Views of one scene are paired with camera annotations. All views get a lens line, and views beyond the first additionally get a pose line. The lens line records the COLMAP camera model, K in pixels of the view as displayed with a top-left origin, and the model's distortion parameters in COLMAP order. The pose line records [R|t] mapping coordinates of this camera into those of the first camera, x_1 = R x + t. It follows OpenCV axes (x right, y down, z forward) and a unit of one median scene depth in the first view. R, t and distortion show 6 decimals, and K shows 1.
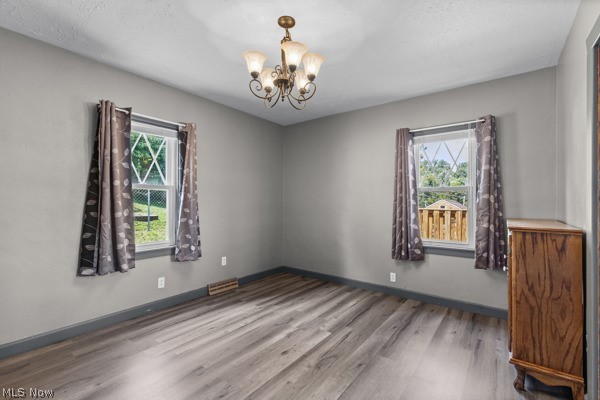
lens RADIAL K [[270.2, 0, 300.8], [0, 270.2, 200.1], [0, 0, 1]] dist [0.000593, 0.000273]
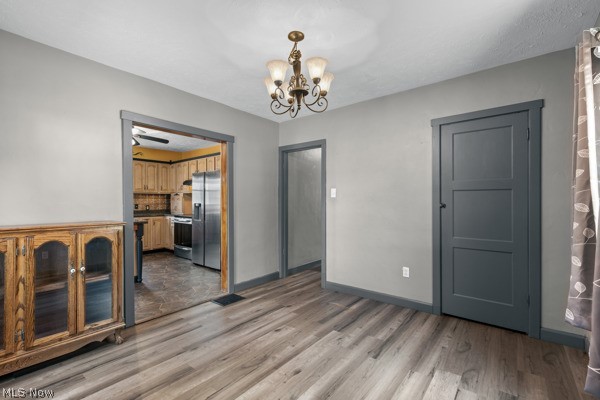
lens RADIAL K [[270.2, 0, 299.8], [0, 270.2, 200.2], [0, 0, 1]] dist [0.000593, 0.000273]
pose [[-0.999560, -0.000768, 0.029658, -0.100973], [-0.001343, 0.999811, -0.019380, 0.014397], [-0.029638, -0.019411, -0.999372, 2.045533]]
